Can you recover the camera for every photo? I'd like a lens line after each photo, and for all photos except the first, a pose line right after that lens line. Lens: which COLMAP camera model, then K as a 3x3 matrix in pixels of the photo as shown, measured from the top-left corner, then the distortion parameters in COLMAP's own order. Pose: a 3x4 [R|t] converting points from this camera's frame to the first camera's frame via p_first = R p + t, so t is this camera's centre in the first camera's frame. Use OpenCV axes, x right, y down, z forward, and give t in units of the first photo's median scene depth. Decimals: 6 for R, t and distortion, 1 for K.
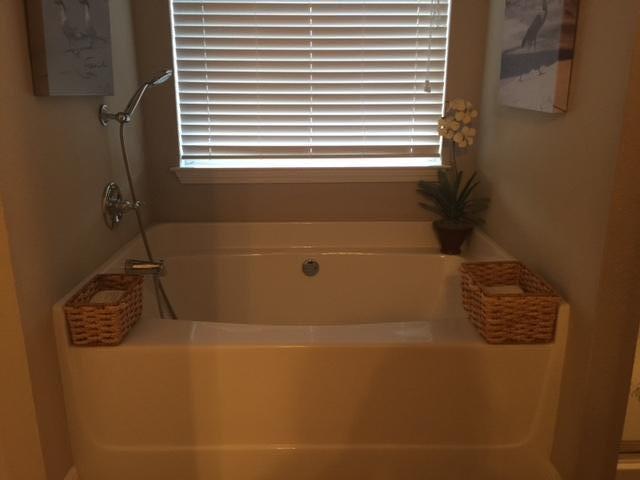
lens RADIAL K [[537.3, 0, 319.6], [0, 537.3, 236.8], [0, 0, 1]] dist [0.051208, -0.004665]
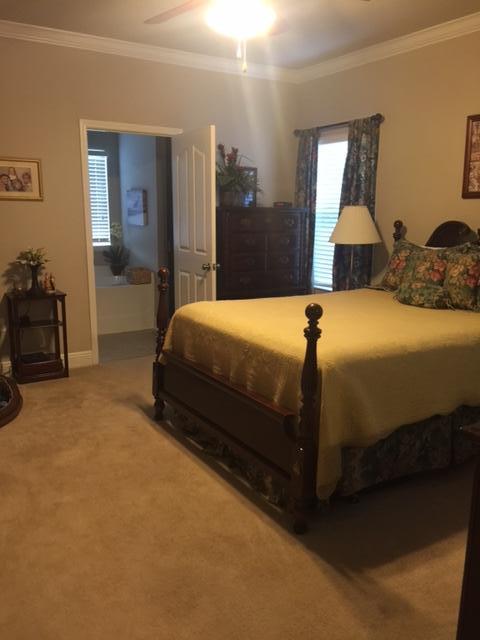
lens RADIAL K [[537.3, 0, 239.4], [0, 537.3, 306.0], [0, 0, 1]] dist [0.051208, -0.004665]
pose [[0.854078, -0.090199, 0.512264, -0.692636], [0.135268, 0.989480, -0.051301, 0.430591], [-0.502248, 0.113108, 0.857294, -1.766278]]
